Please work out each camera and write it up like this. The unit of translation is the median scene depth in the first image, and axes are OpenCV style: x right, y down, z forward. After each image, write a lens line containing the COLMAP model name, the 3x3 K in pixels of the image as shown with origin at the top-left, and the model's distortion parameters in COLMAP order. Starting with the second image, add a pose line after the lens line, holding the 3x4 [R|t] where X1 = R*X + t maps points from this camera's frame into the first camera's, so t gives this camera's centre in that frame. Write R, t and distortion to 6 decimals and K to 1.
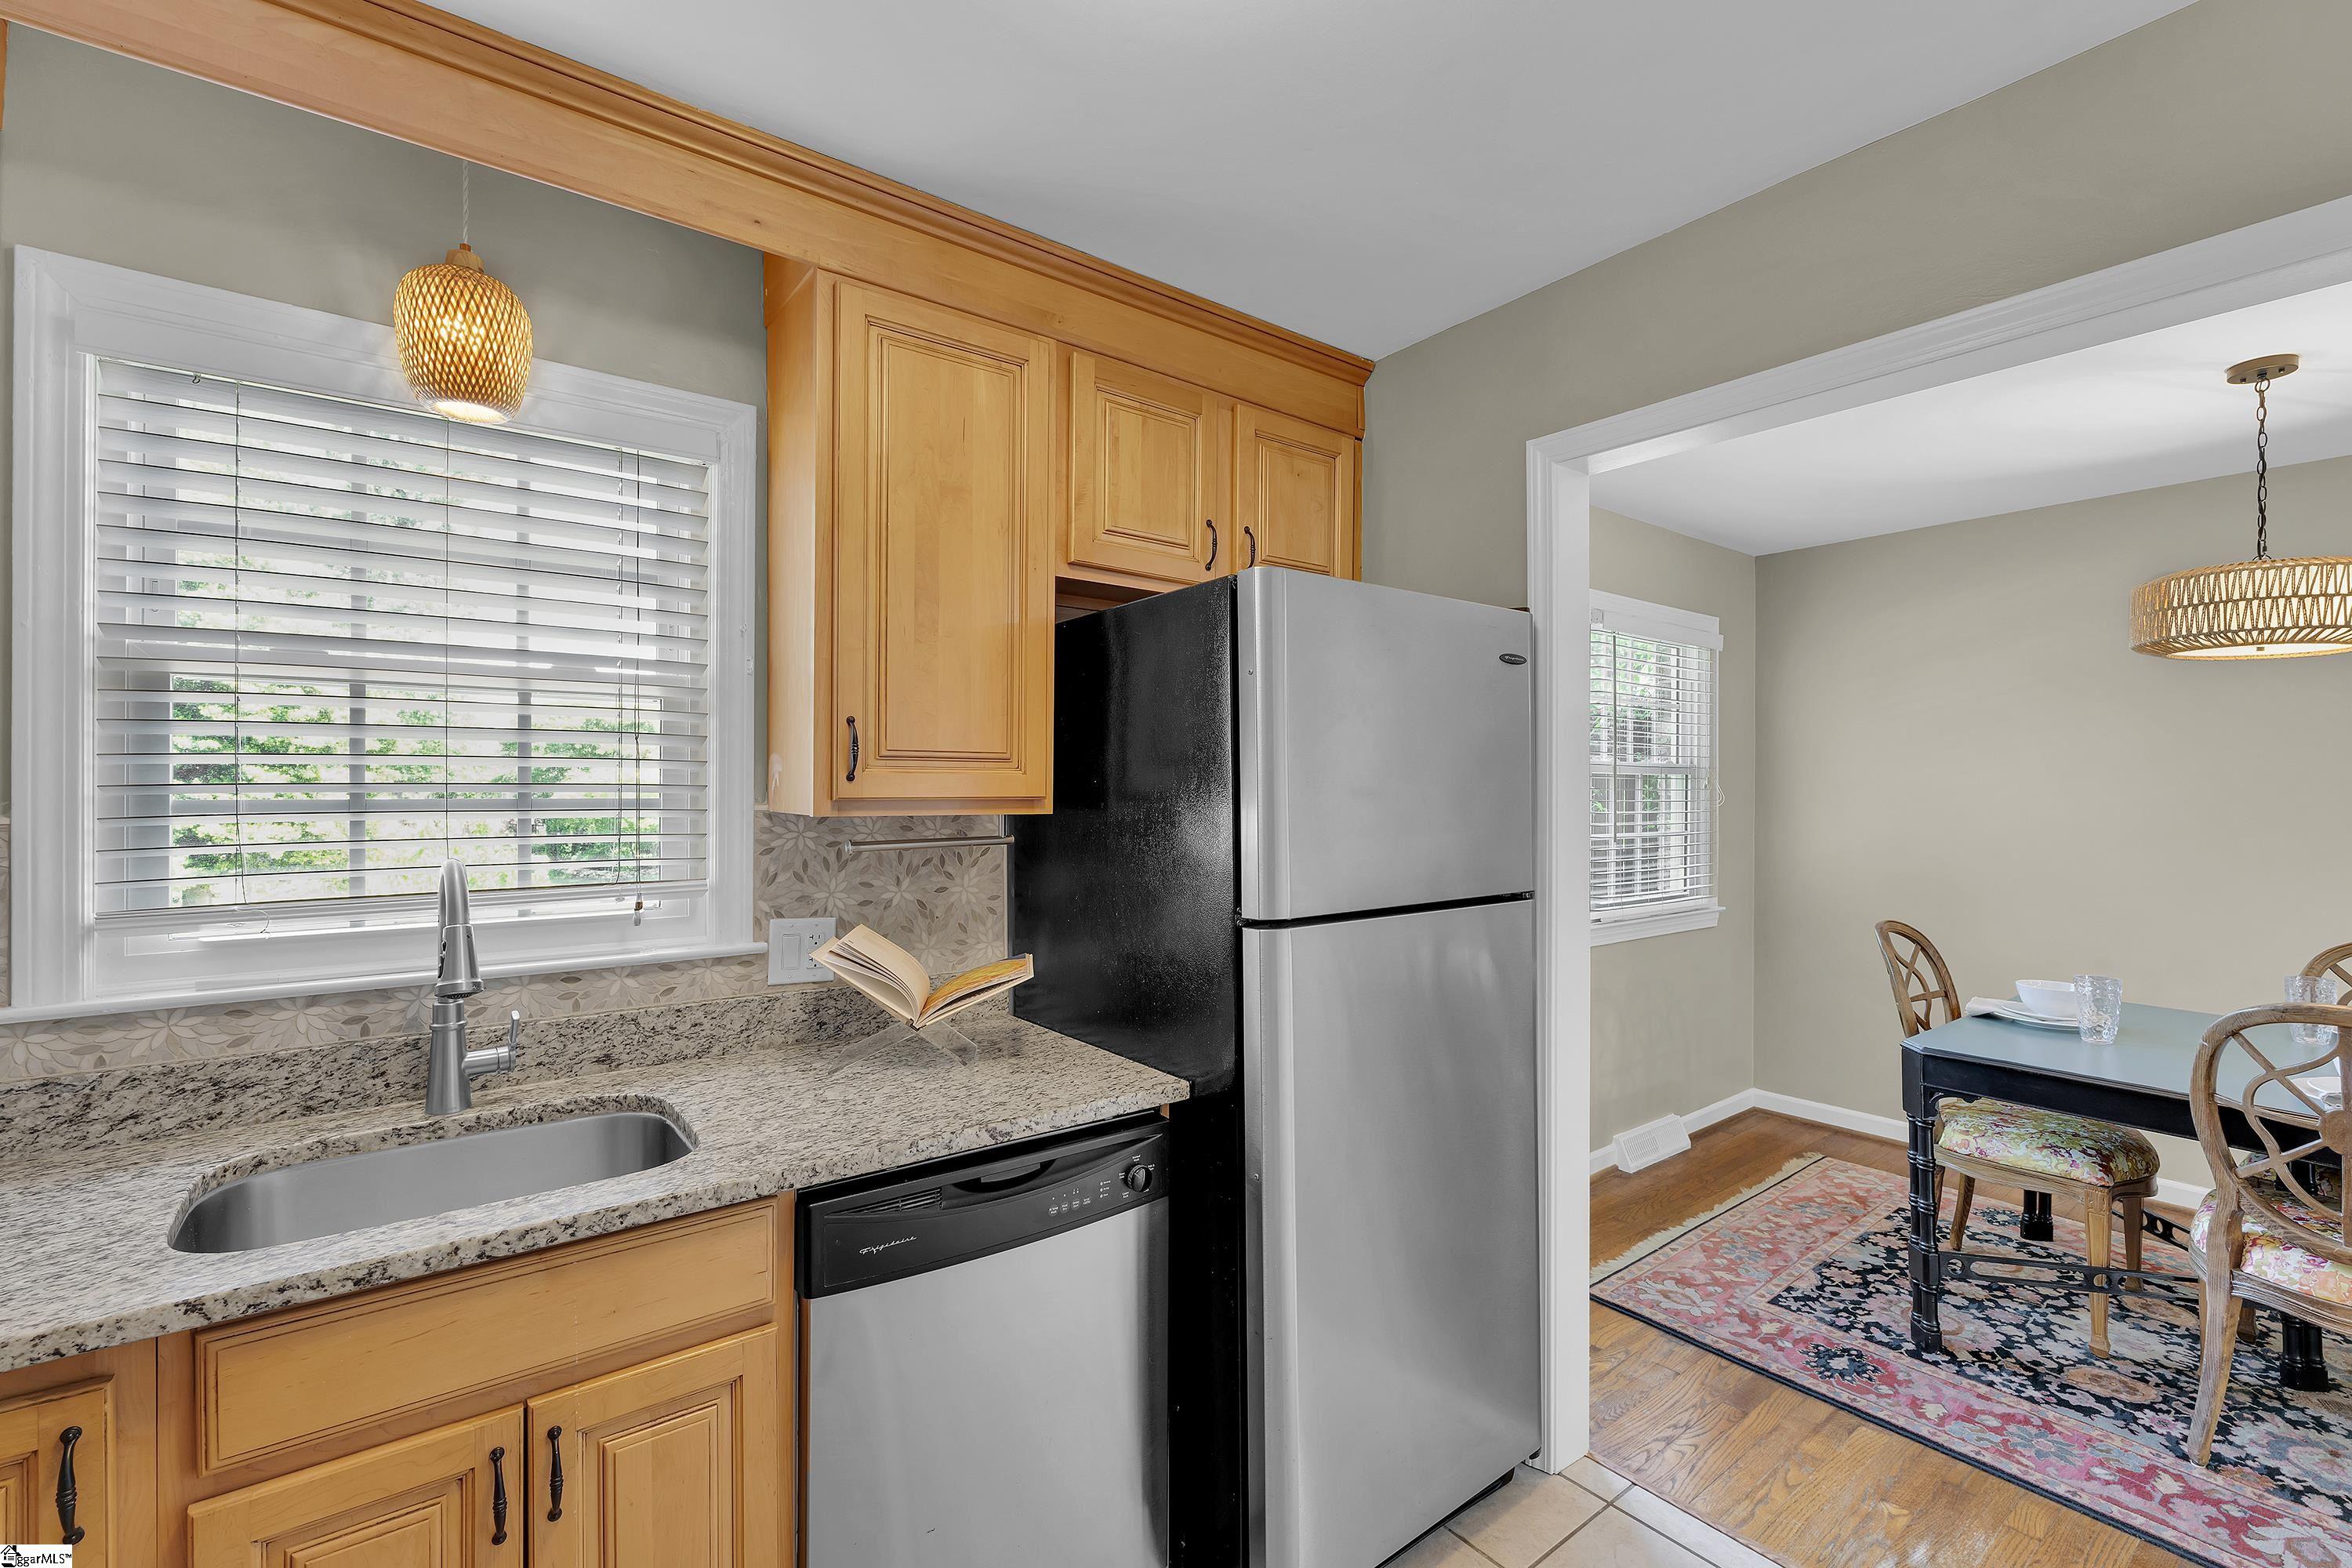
lens RADIAL K [[1058.1, 0, 1176.0], [0, 1058.1, 784.0], [0, 0, 1]] dist [-0.002894, -0.003848]
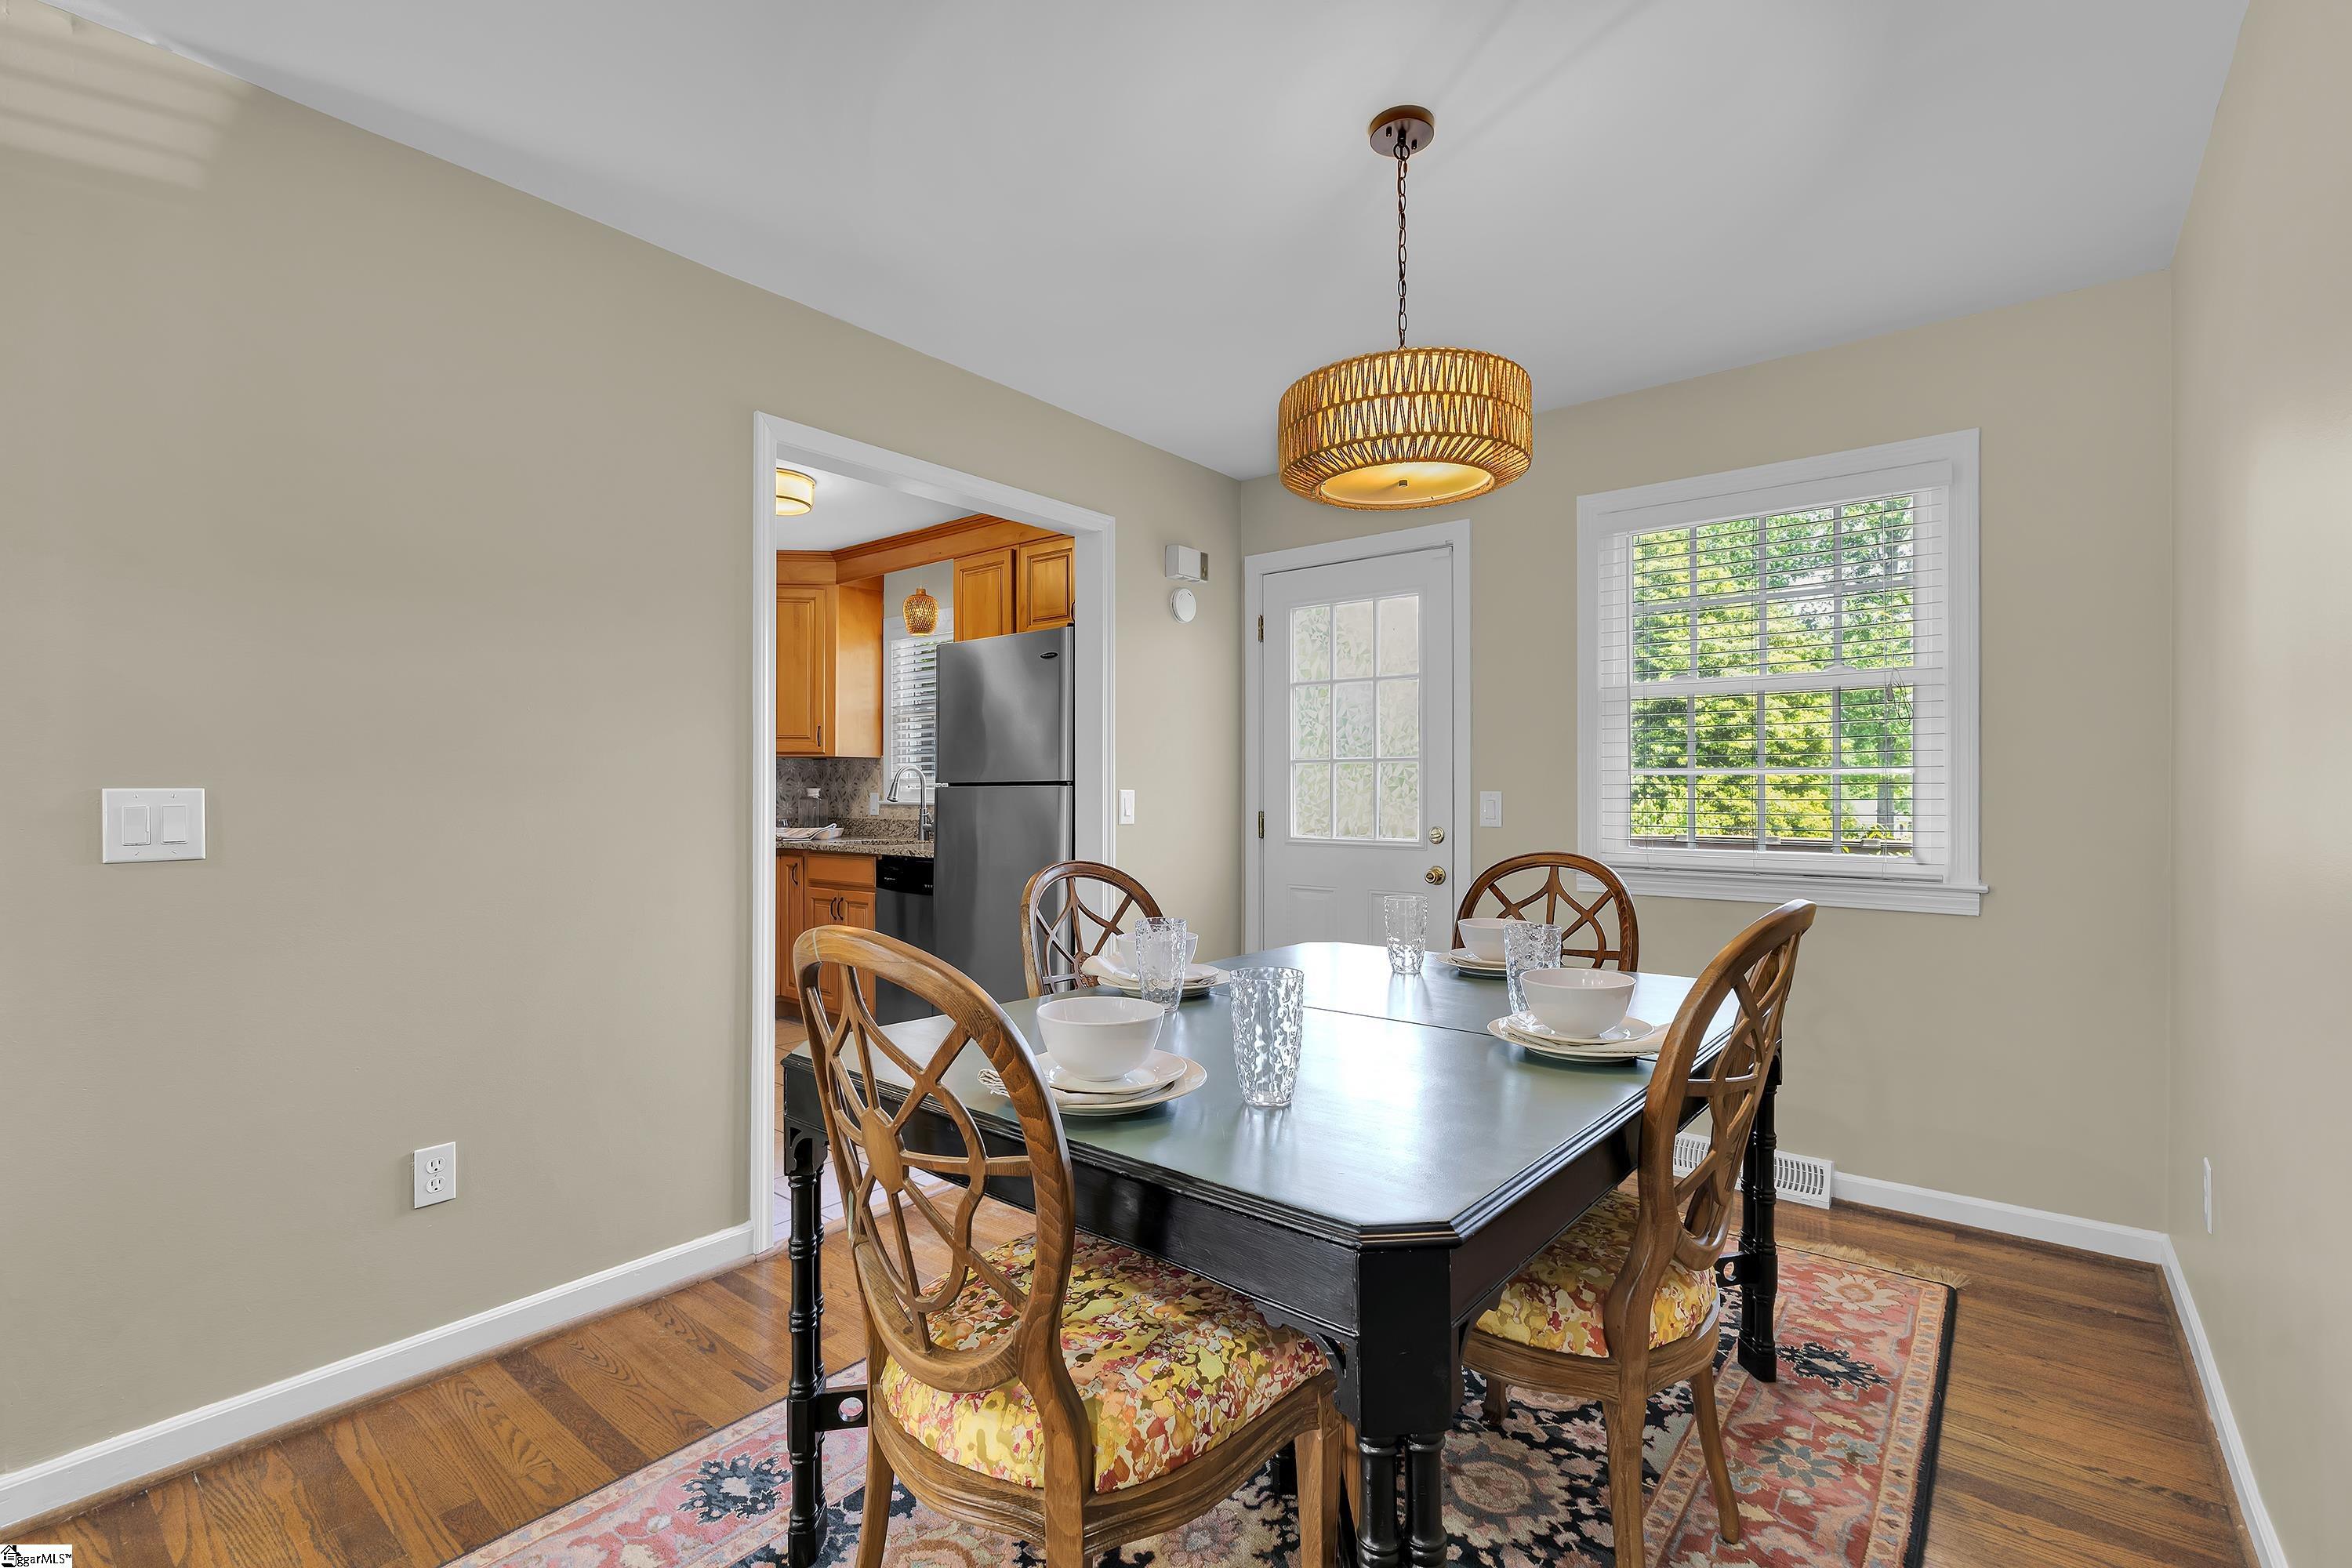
lens RADIAL K [[1033.0, 0, 1159.8], [0, 1033.0, 797.0], [0, 0, 1]] dist [-0.001113, -0.000336]
pose [[0.219584, 0.003726, -0.975586, 2.550491], [0.002202, 0.999988, 0.004315, 0.147445], [0.975591, -0.003096, 0.219573, 0.942994]]
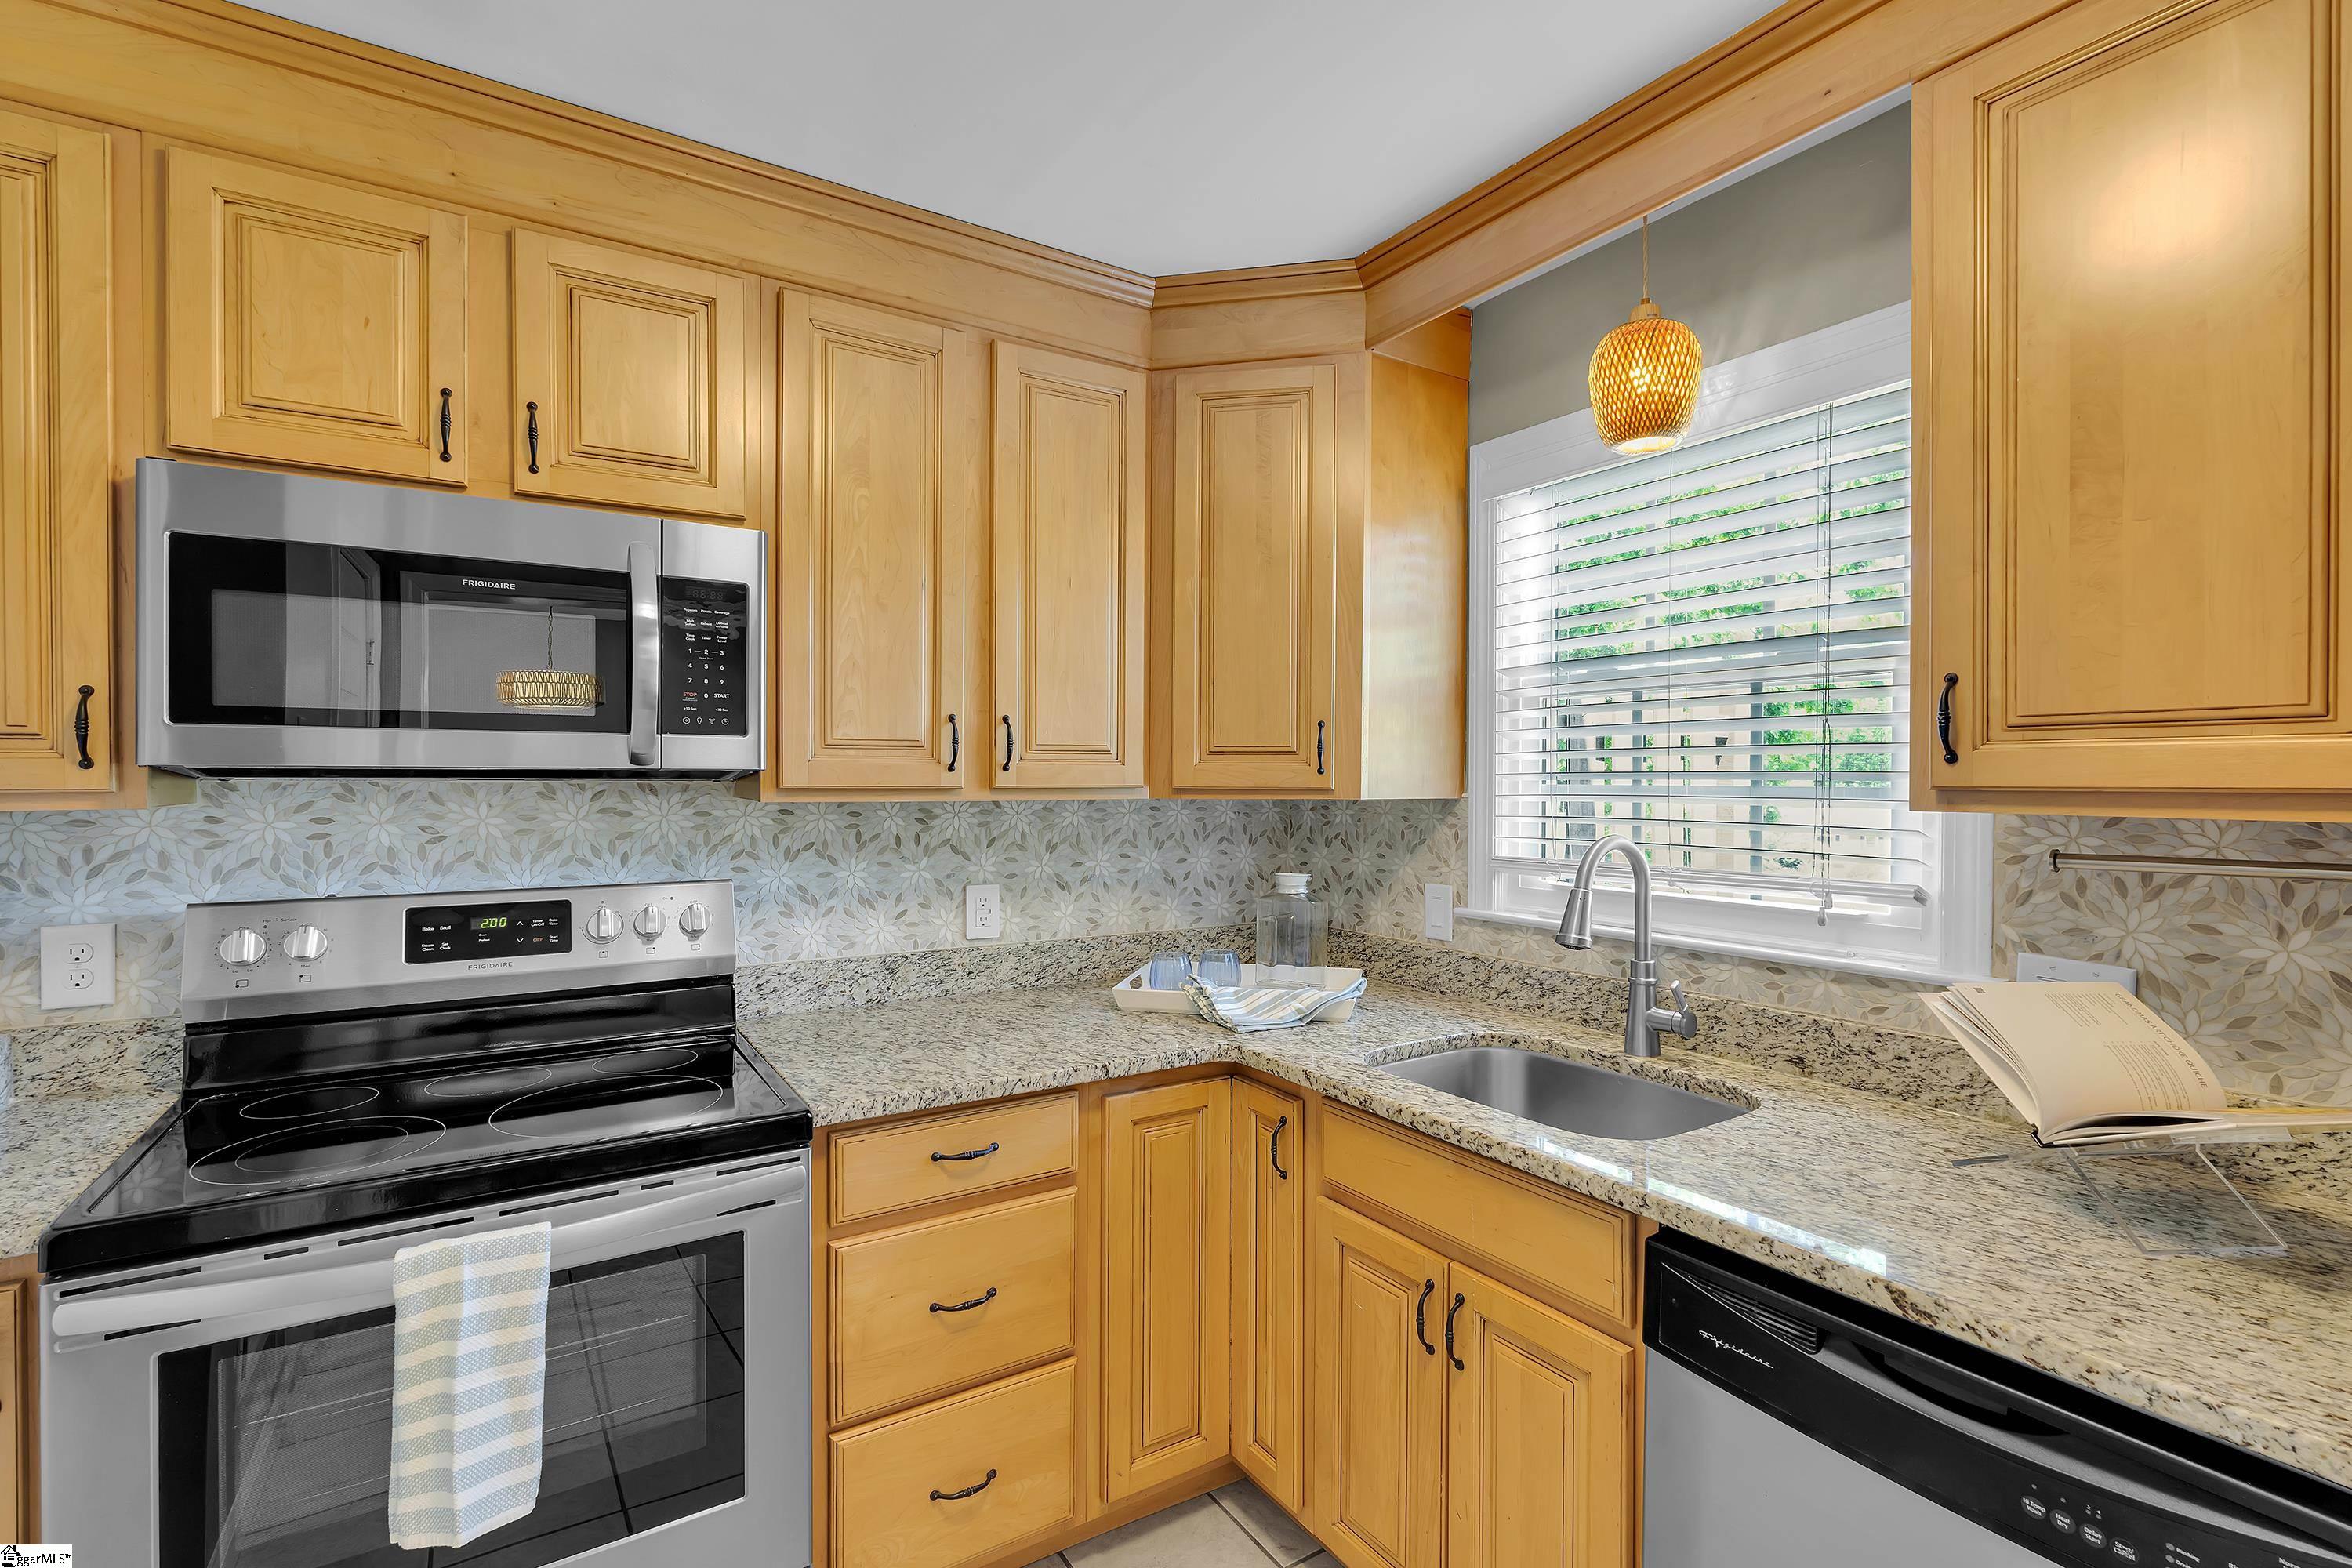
lens RADIAL K [[1035.4, 0, 1179.3], [0, 1035.4, 784.9], [0, 0, 1]] dist [-0.002443, -0.000182]
pose [[-0.089453, 0.003218, -0.995986, 0.453044], [-0.000208, 0.999995, 0.003249, 0.010222], [0.995991, 0.000498, -0.089451, 0.556620]]
